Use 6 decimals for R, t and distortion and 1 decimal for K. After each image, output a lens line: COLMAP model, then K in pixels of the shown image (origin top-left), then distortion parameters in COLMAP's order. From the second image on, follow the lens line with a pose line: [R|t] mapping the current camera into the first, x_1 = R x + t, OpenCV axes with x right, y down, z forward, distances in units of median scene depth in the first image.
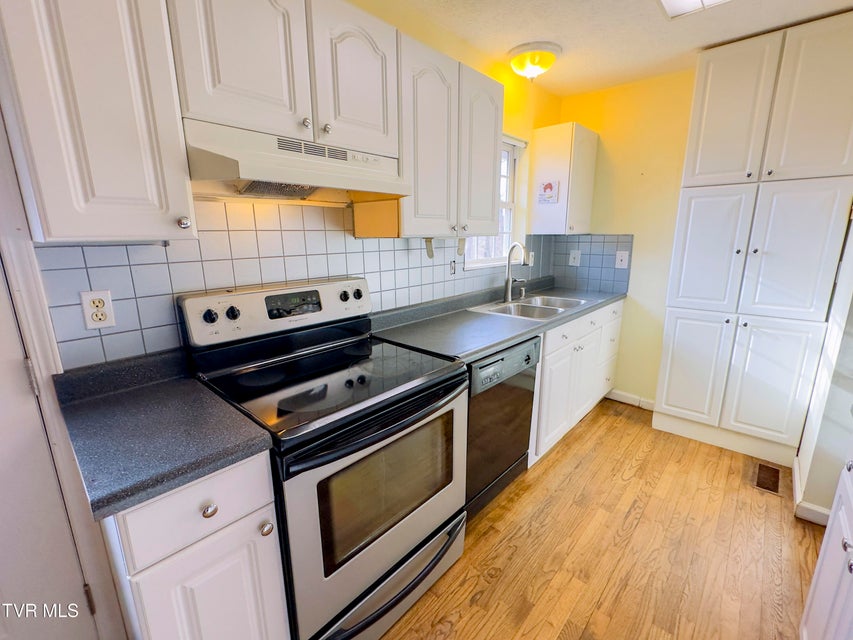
lens RADIAL K [[382.3, 0, 427.4], [0, 382.3, 322.4], [0, 0, 1]] dist [0.004015, -0.001810]
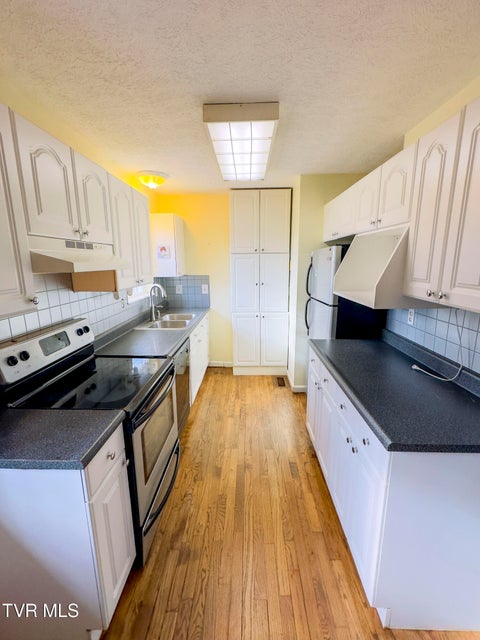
lens RADIAL K [[286.8, 0, 238.2], [0, 286.8, 321.0], [0, 0, 1]] dist [0.004015, -0.001810]
pose [[0.765003, -0.133169, 0.630108, -0.387524], [0.149901, 0.988335, 0.026887, -0.042915], [-0.626338, 0.073885, 0.776042, -0.223850]]
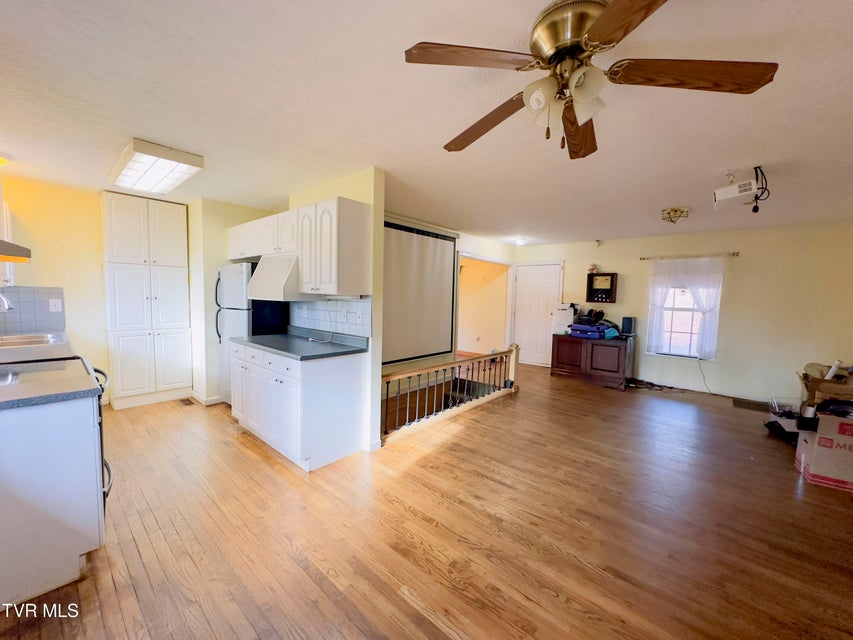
lens RADIAL K [[341.2, 0, 427.6], [0, 341.2, 319.8], [0, 0, 1]] dist [-0.000053, 0.000519]
pose [[-0.012627, -0.068386, 0.997579, -1.146896], [0.201271, 0.977065, 0.069527, 0.109884], [-0.979454, 0.201662, 0.001426, -0.468700]]
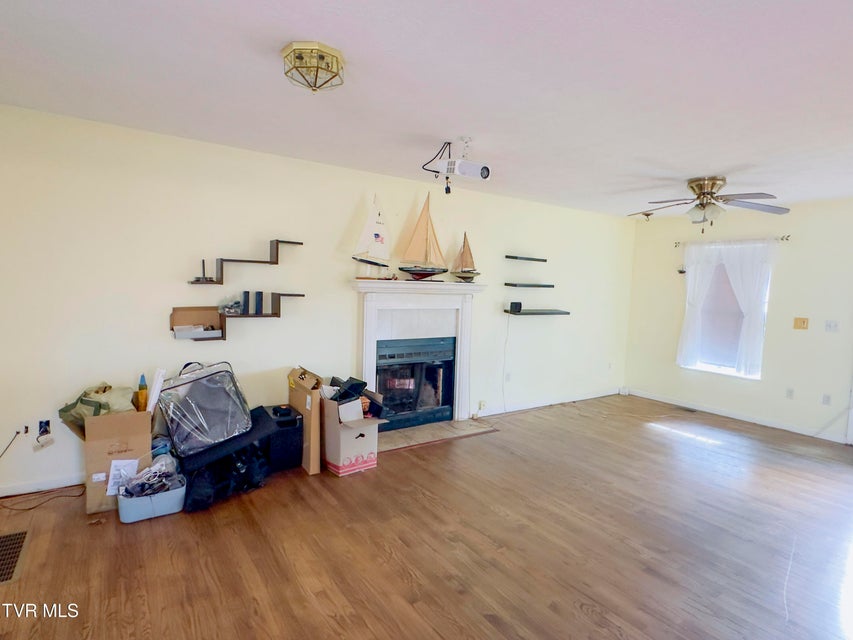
lens RADIAL K [[468.9, 0, 421.0], [0, 468.9, 320.0], [0, 0, 1]] dist [0.002446, -0.000017]
pose [[-0.251723, 0.072574, -0.965074, 1.962832], [-0.247995, 0.959053, 0.136806, 0.276478], [0.935486, 0.273771, -0.223418, -1.407131]]
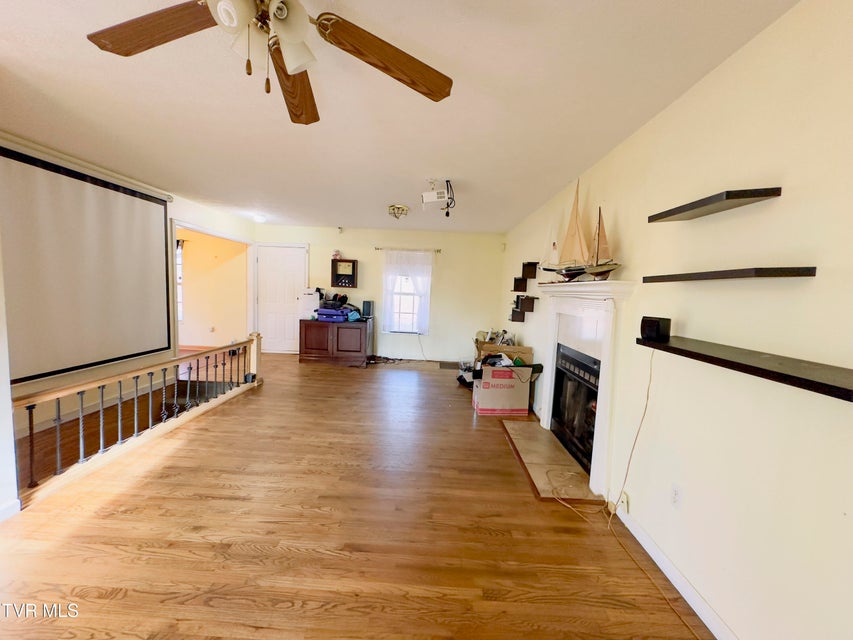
lens RADIAL K [[341.2, 0, 425.4], [0, 341.2, 318.6], [0, 0, 1]] dist [-0.000053, 0.000519]
pose [[-0.642026, -0.089289, 0.761466, -1.076601], [0.133205, 0.965099, 0.225478, 0.143308], [-0.755023, 0.246194, -0.607725, -0.562027]]
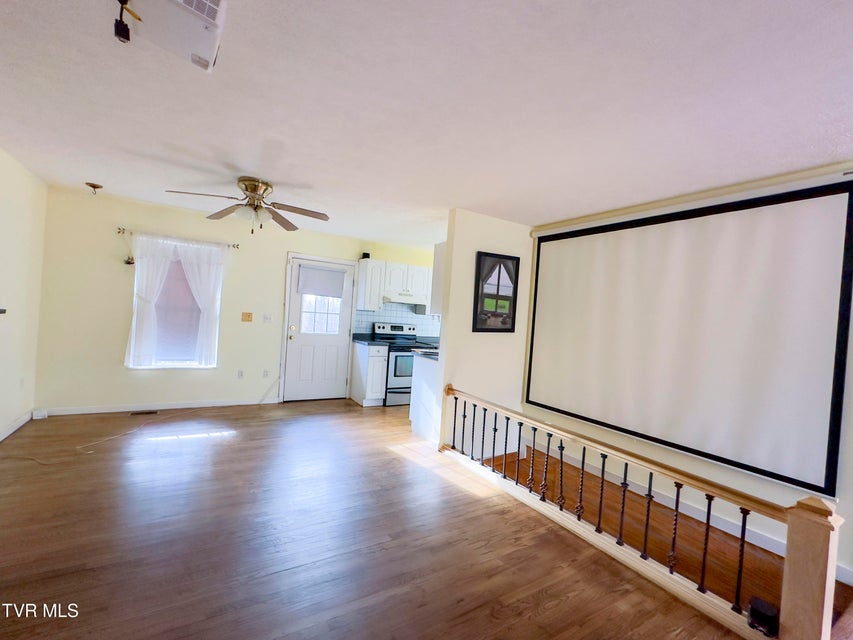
lens RADIAL K [[382.3, 0, 427.9], [0, 382.3, 322.8], [0, 0, 1]] dist [0.004015, -0.001810]
pose [[0.956390, 0.078628, -0.281311, 0.872102], [-0.138562, 0.969955, -0.199970, 0.521370], [0.257136, 0.230228, 0.938550, -2.164492]]
